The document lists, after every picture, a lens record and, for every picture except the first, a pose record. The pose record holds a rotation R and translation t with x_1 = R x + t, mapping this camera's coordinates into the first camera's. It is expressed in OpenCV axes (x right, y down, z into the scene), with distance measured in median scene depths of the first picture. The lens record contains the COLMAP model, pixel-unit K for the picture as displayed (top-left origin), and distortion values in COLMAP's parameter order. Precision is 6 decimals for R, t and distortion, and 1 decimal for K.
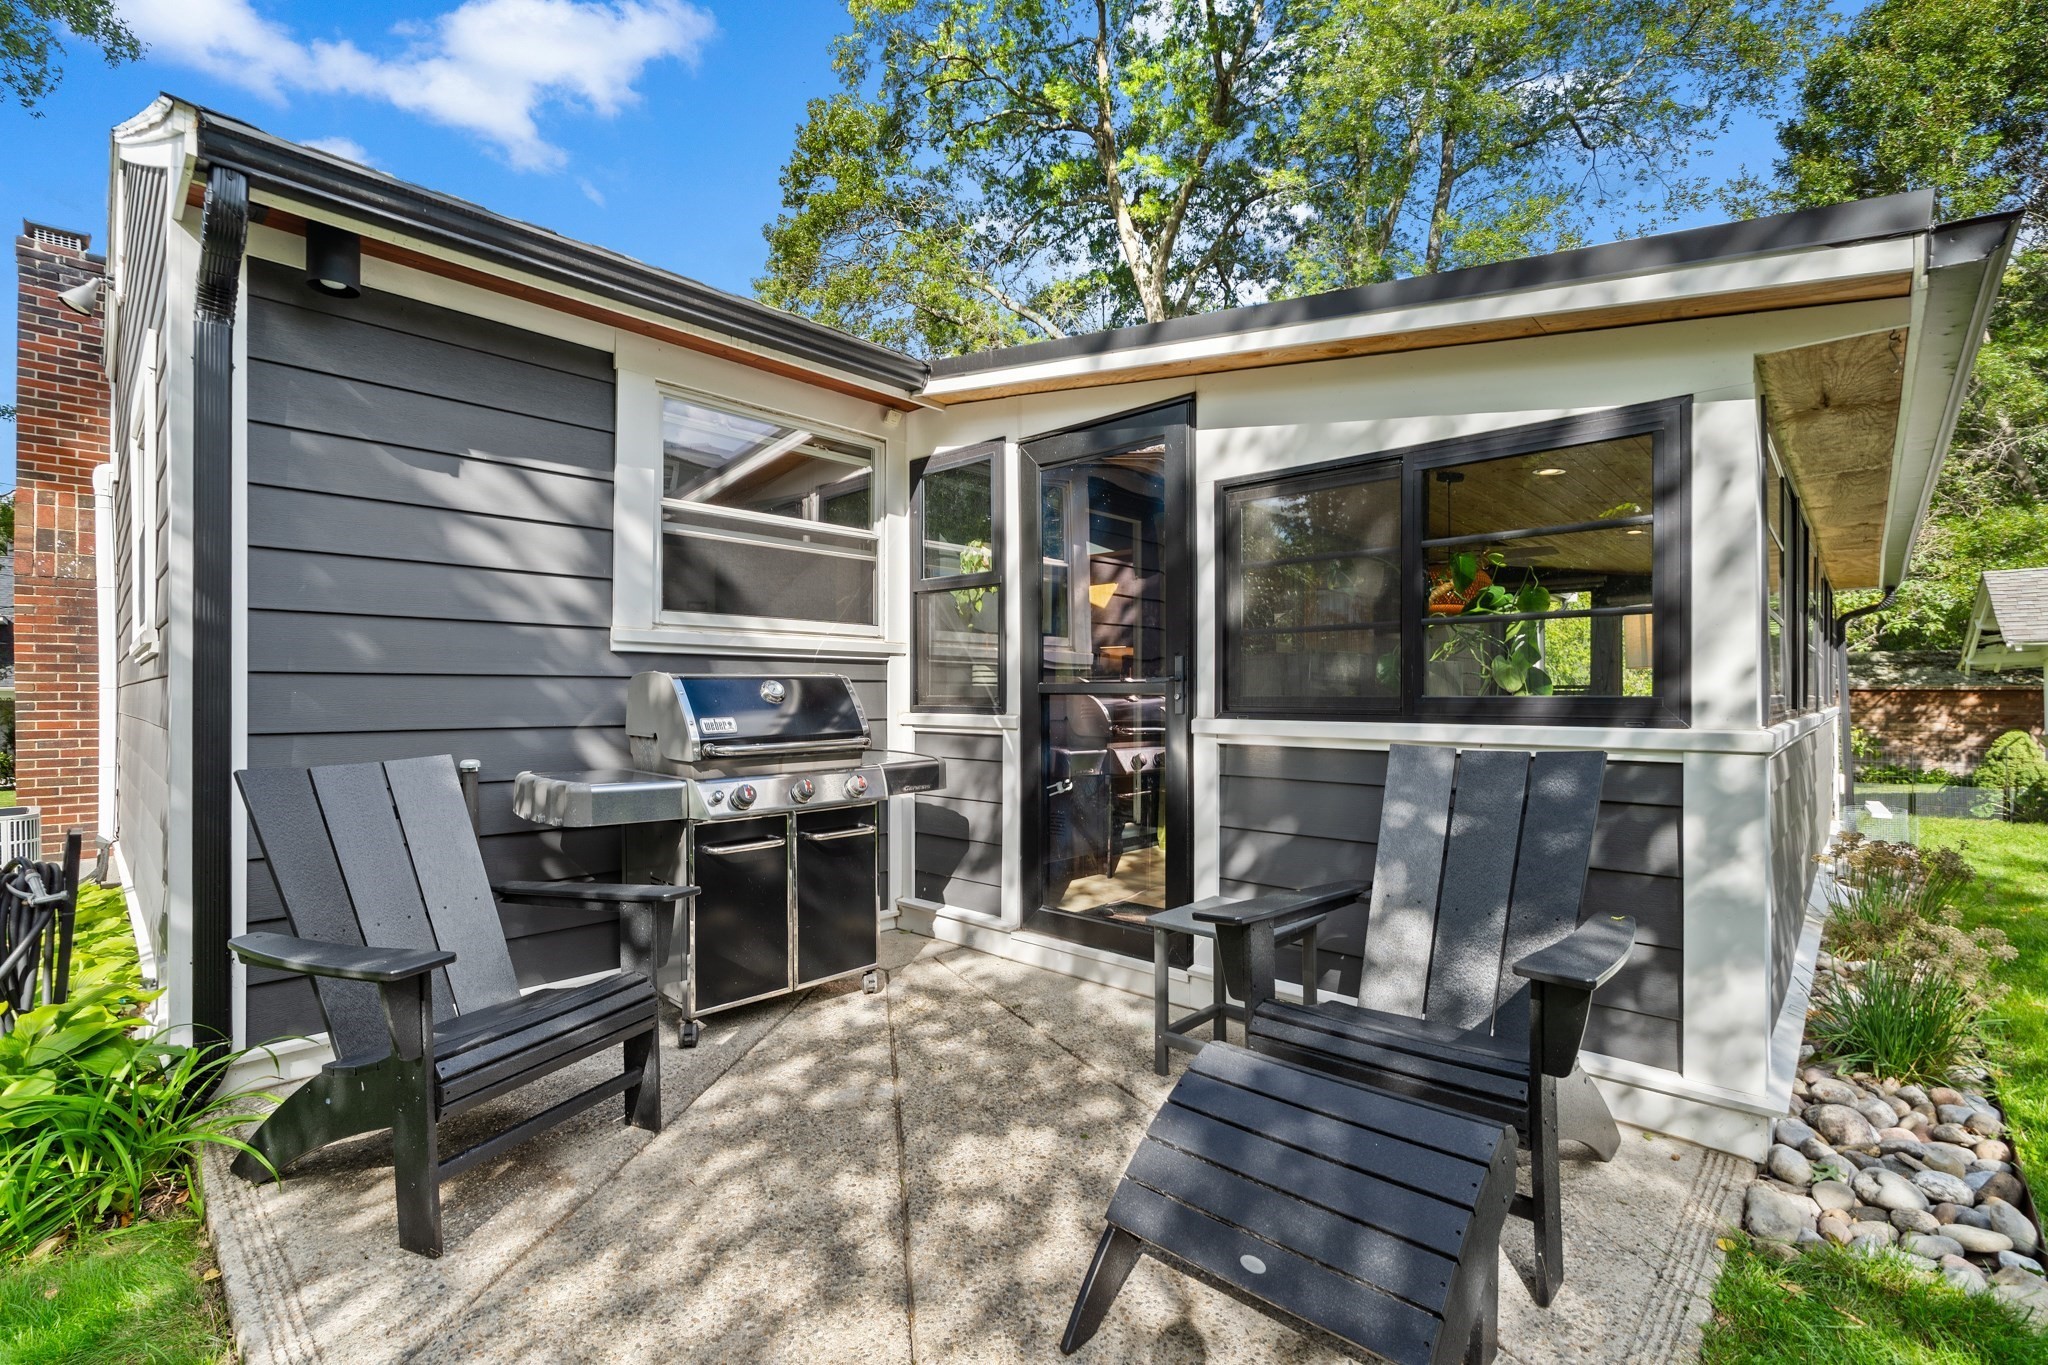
lens RADIAL K [[886.8, 0, 1026.0], [0, 886.8, 711.1], [0, 0, 1]] dist [0.002704, 0.000512]
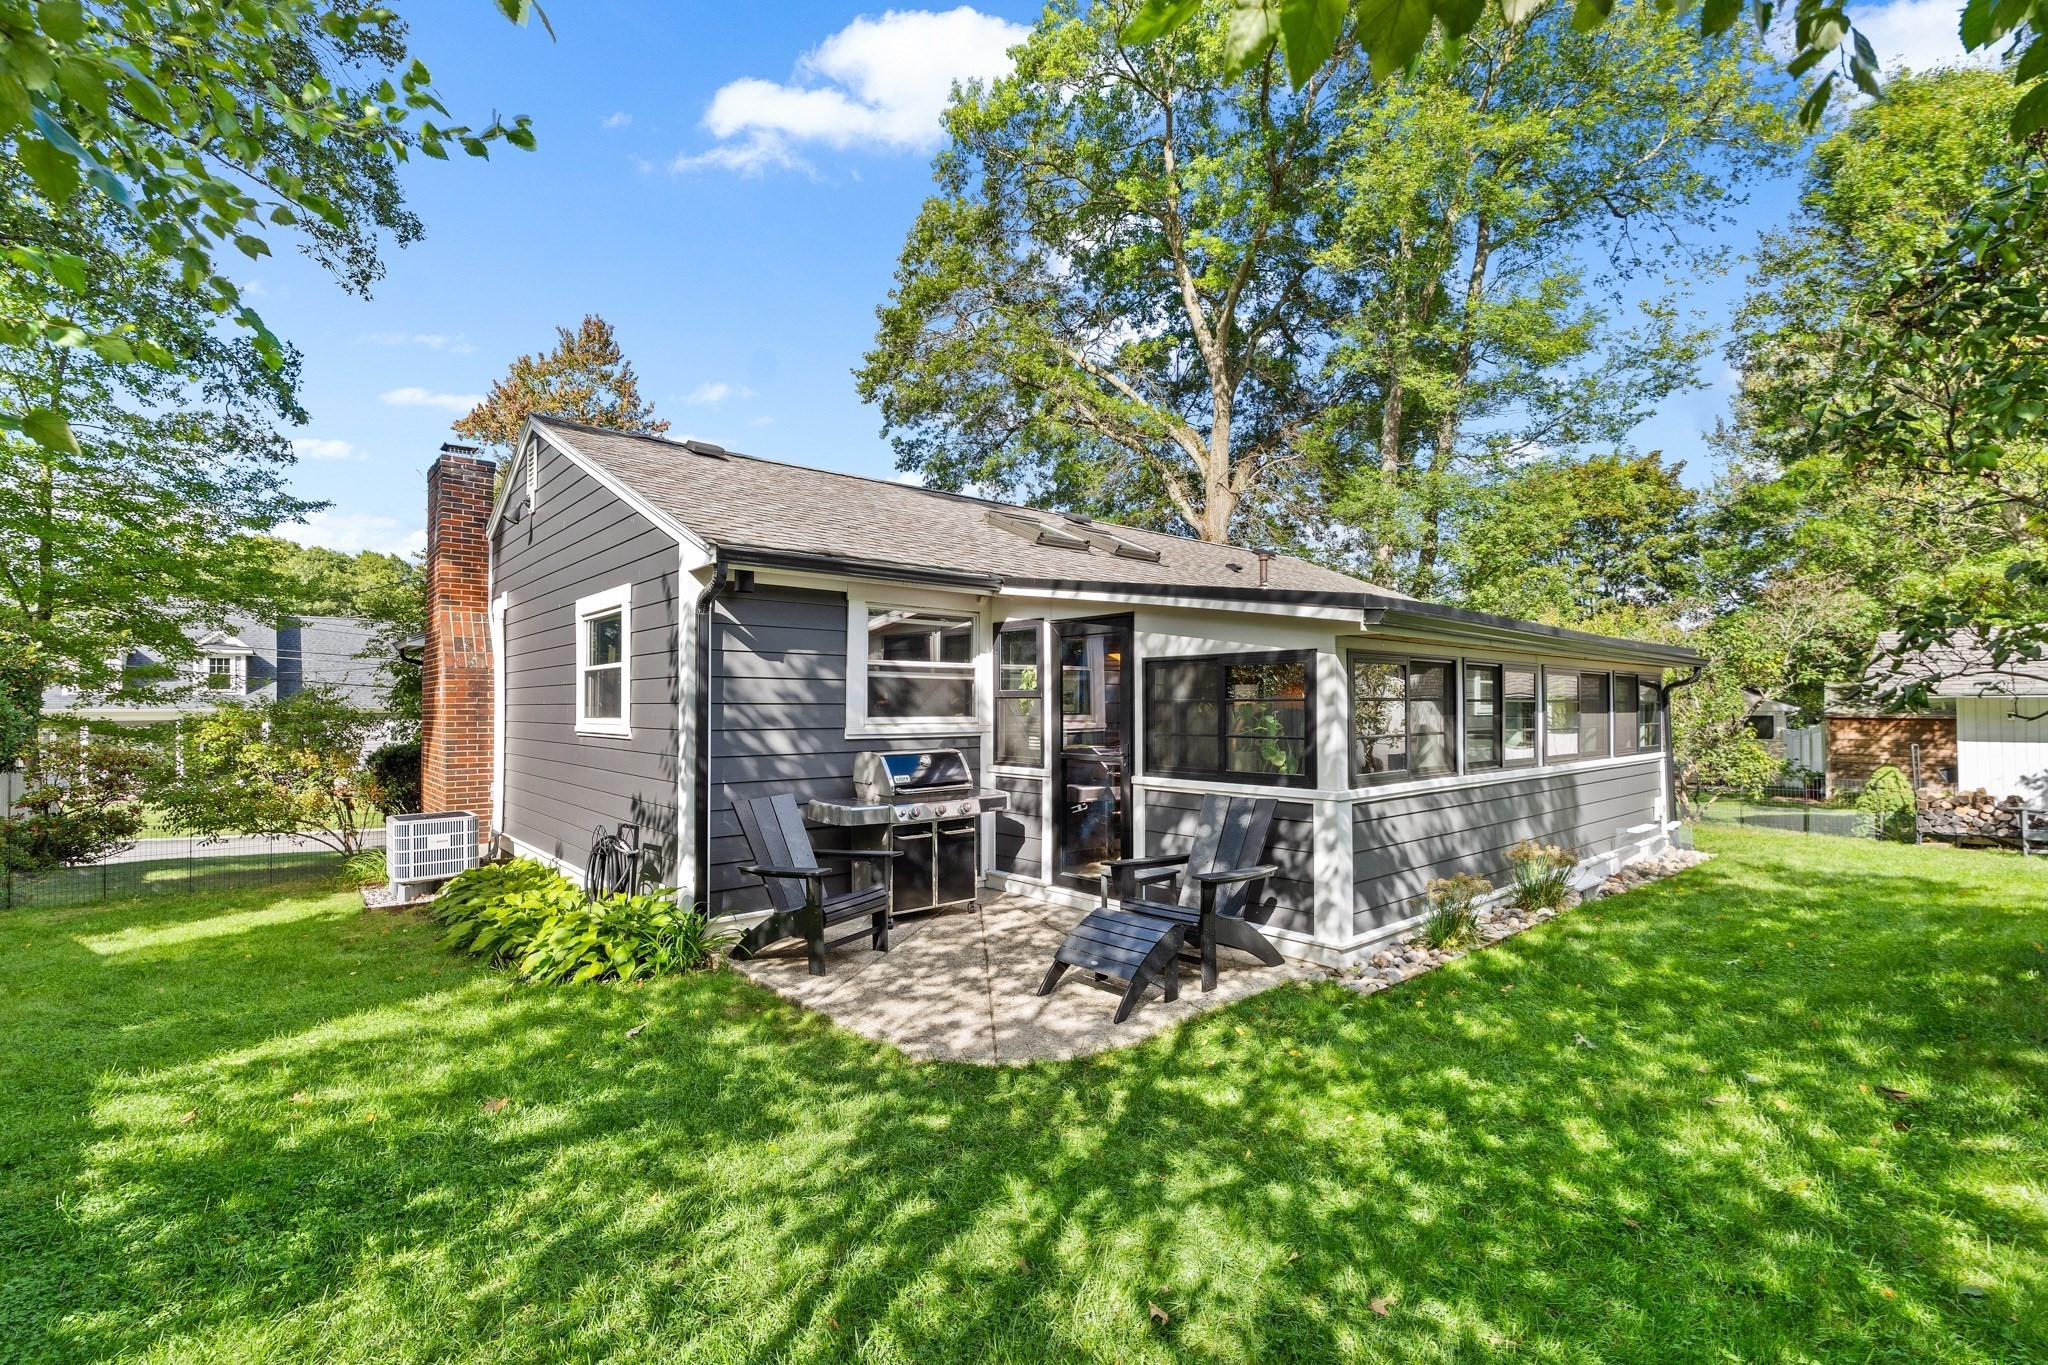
lens RADIAL K [[909.6, 0, 1026.5], [0, 909.6, 704.2], [0, 0, 1]] dist [-0.002568, 0.000888]
pose [[0.994529, -0.000223, -0.104459, 0.125622], [-0.001313, 0.999892, -0.014628, -0.092213], [0.104451, 0.014685, 0.994422, -0.796152]]
